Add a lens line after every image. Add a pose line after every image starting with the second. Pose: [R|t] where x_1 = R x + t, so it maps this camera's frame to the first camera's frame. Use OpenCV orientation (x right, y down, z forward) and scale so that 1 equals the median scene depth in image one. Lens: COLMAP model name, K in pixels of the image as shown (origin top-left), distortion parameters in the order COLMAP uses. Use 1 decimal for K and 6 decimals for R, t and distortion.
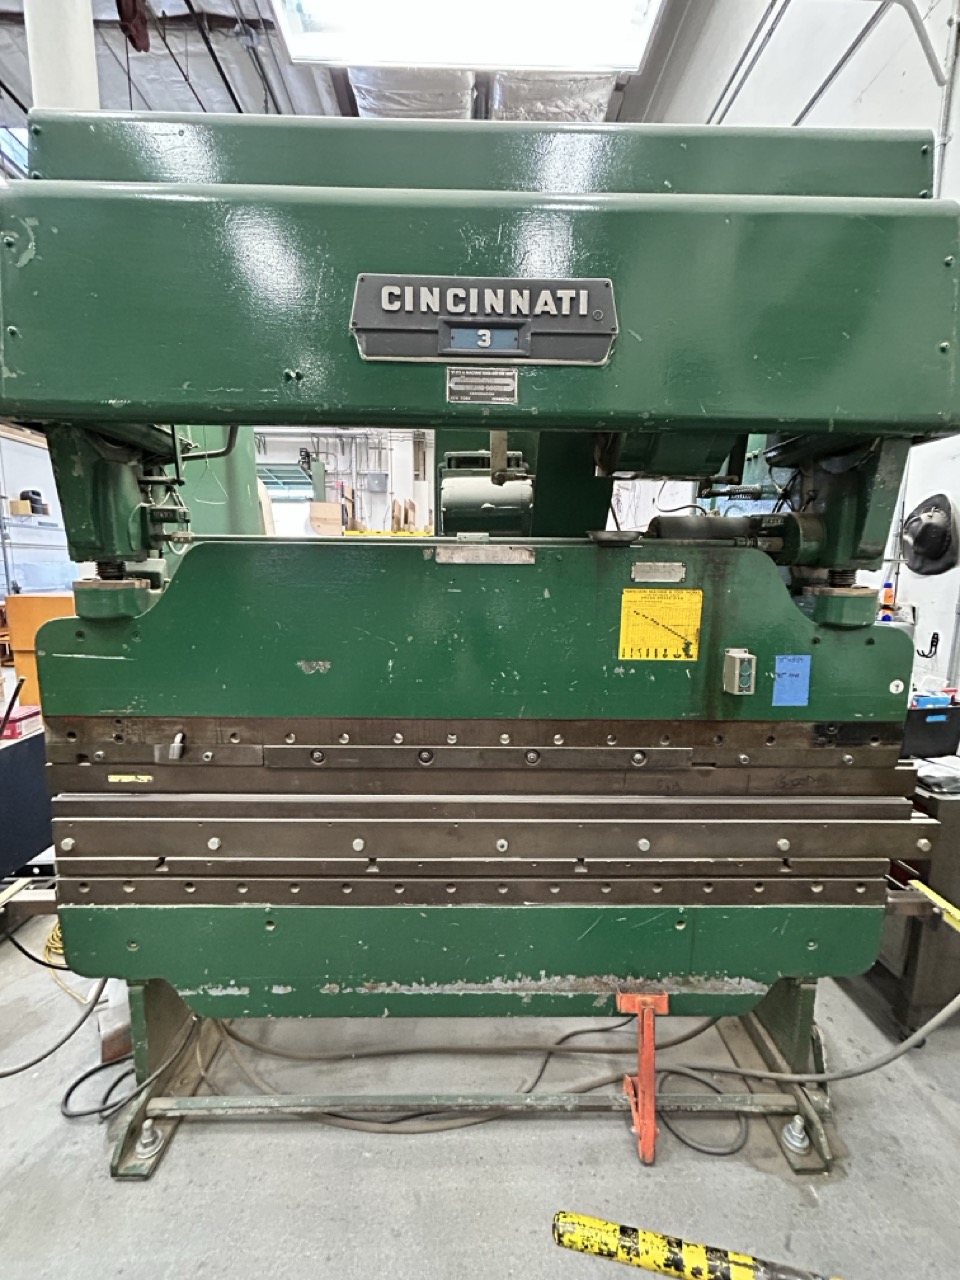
lens RADIAL K [[512.4, 0, 479.5], [0, 512.4, 636.3], [0, 0, 1]] dist [0.001847, -0.000440]
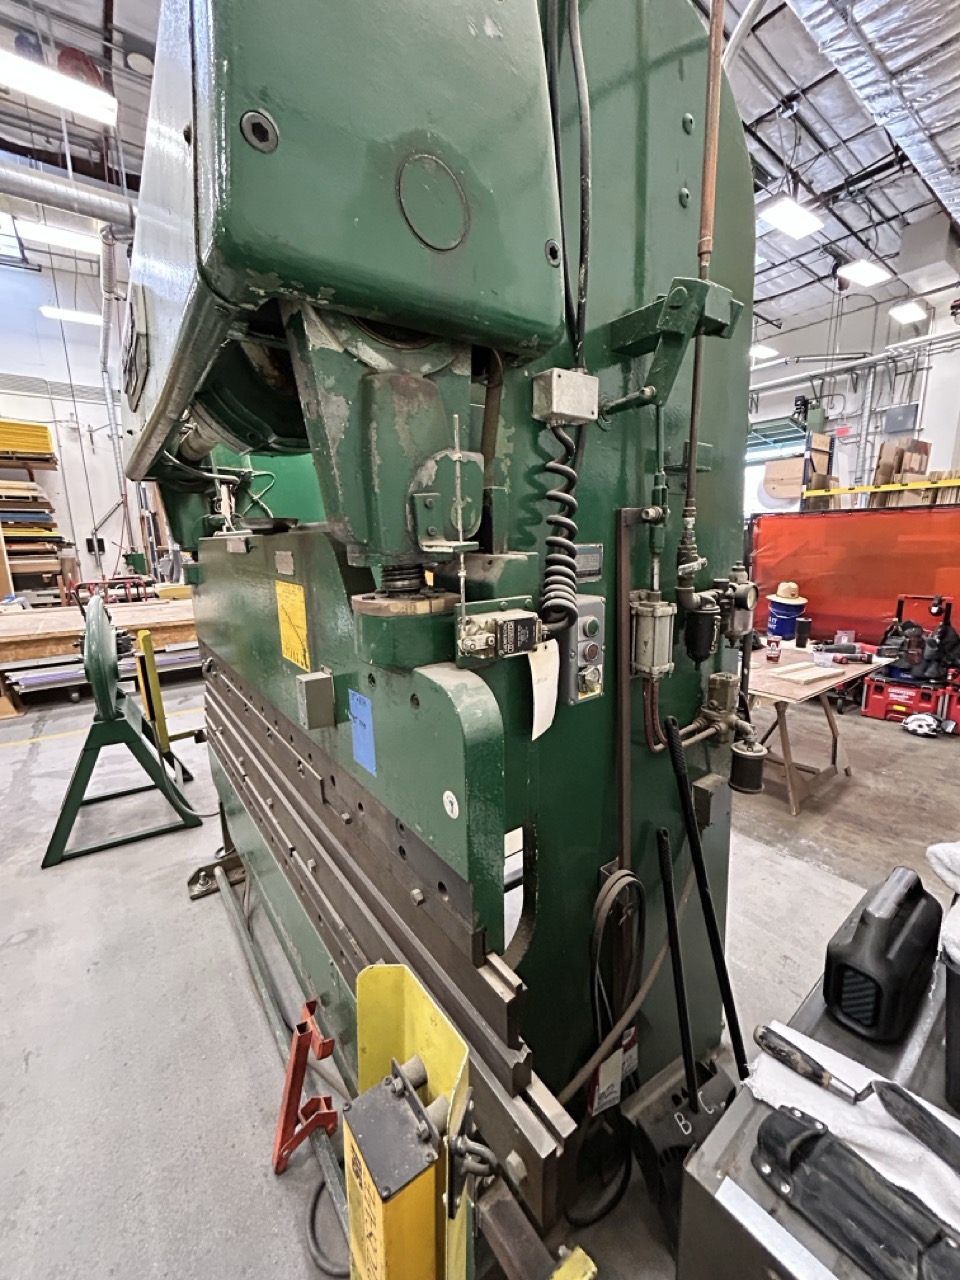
lens RADIAL K [[512.4, 0, 483.7], [0, 512.4, 638.8], [0, 0, 1]] dist [0.001847, -0.000440]
pose [[0.582935, 0.133910, -0.801408, 0.166037], [-0.081616, 0.990987, 0.106221, -0.015558], [0.808409, 0.003487, 0.588610, 0.101611]]
